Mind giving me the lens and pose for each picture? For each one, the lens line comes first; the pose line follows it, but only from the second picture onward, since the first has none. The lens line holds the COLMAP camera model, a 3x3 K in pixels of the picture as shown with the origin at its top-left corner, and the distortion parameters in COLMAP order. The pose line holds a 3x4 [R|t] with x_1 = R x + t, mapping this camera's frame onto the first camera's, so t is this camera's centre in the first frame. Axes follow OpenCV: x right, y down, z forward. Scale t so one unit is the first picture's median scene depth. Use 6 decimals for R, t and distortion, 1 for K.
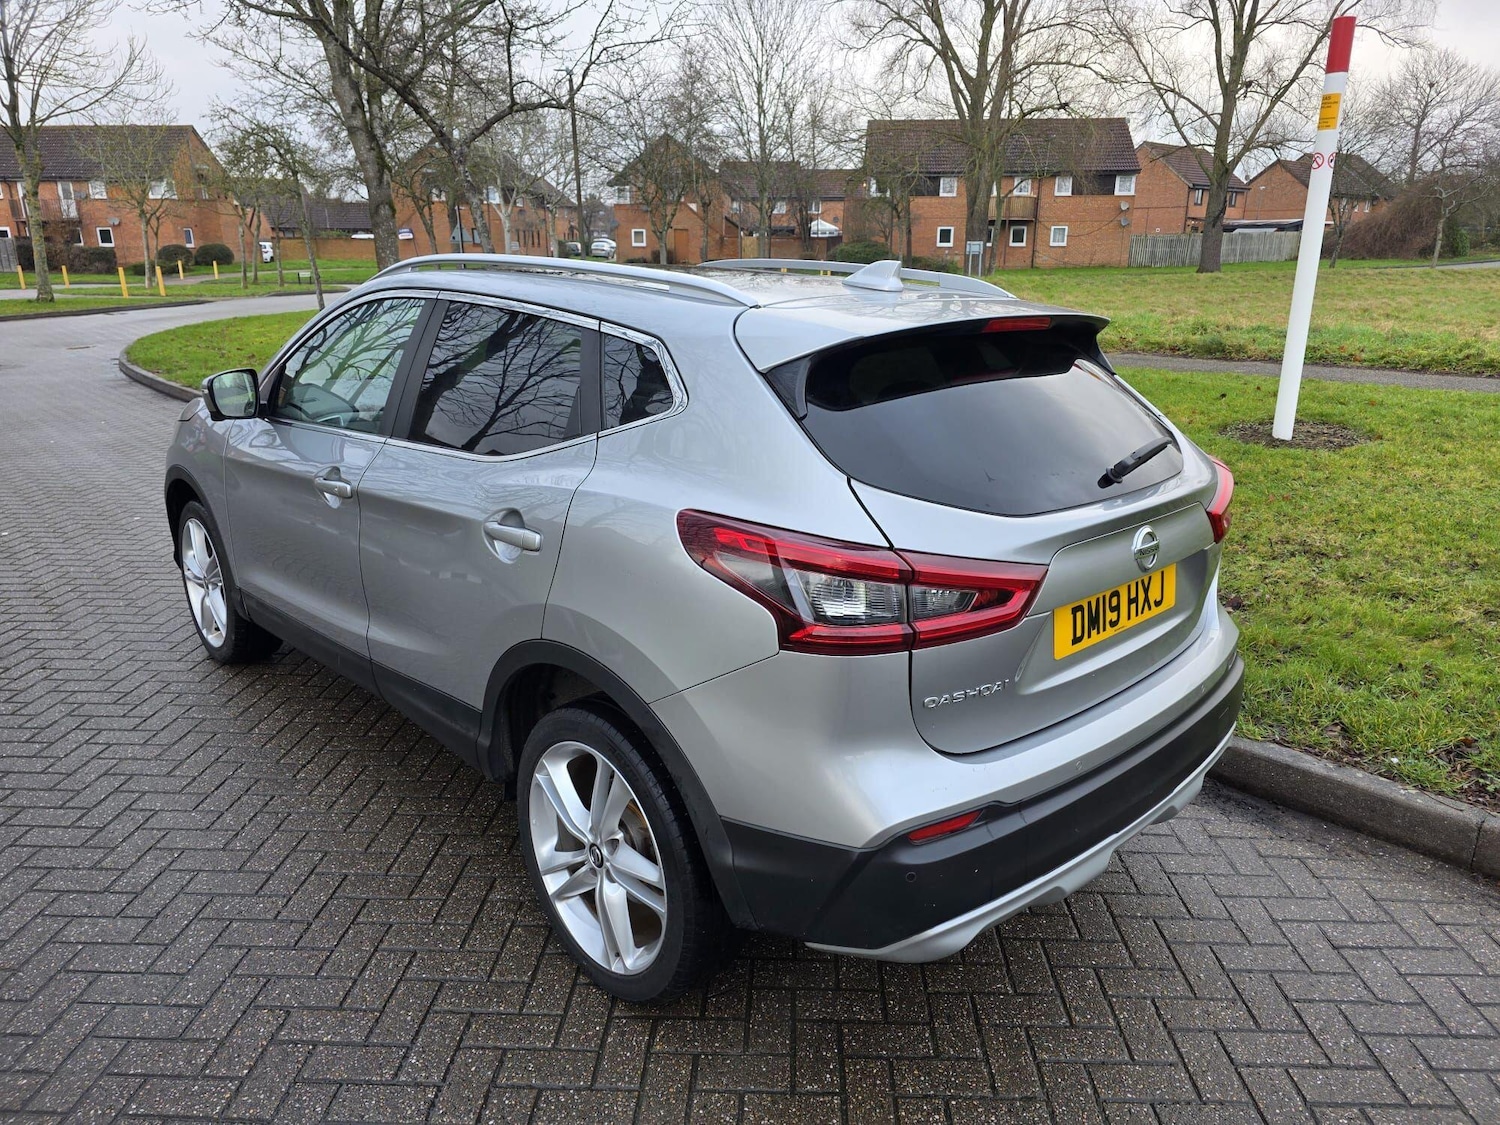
lens RADIAL K [[1004.1, 0, 755.0], [0, 1004.1, 544.5], [0, 0, 1]] dist [0.044831, -0.040842]
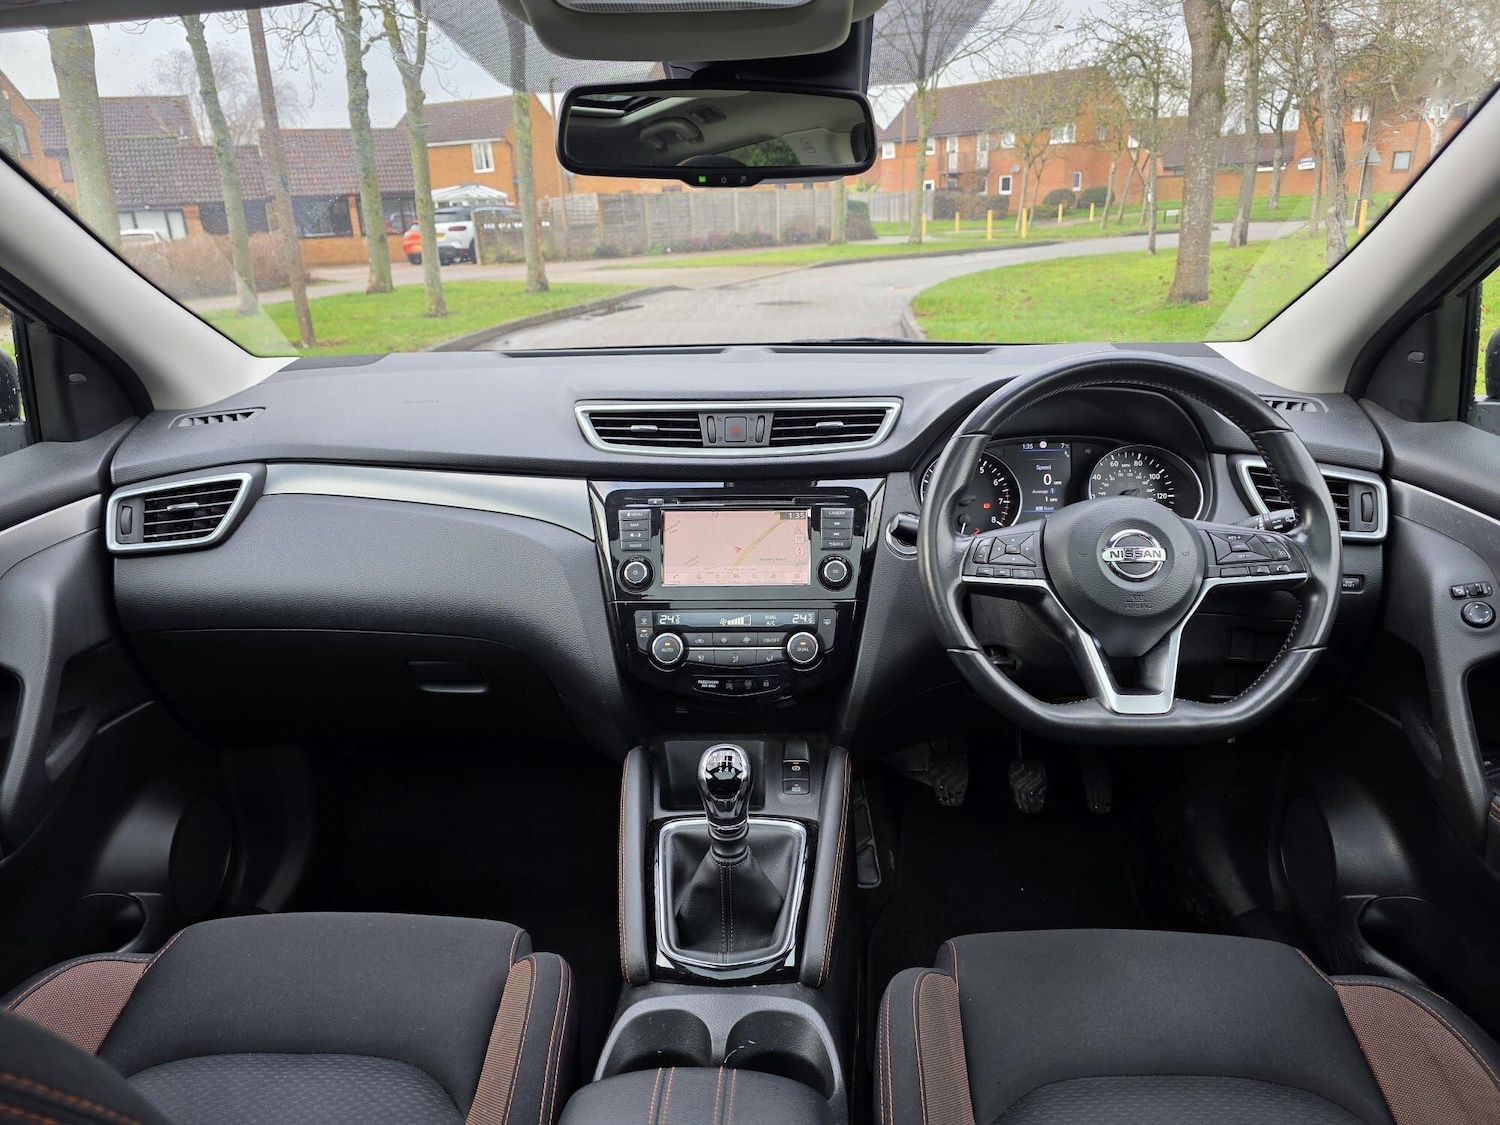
lens RADIAL K [[1024.0, 0, 750.3], [0, 1024.0, 579.1], [0, 0, 1]] dist [0.007087, -0.000594]
pose [[0.700239, 0.213938, -0.681100, -0.009624], [-0.160131, 0.976801, 0.142189, -0.020916], [0.695718, 0.009499, 0.718252, 0.110274]]
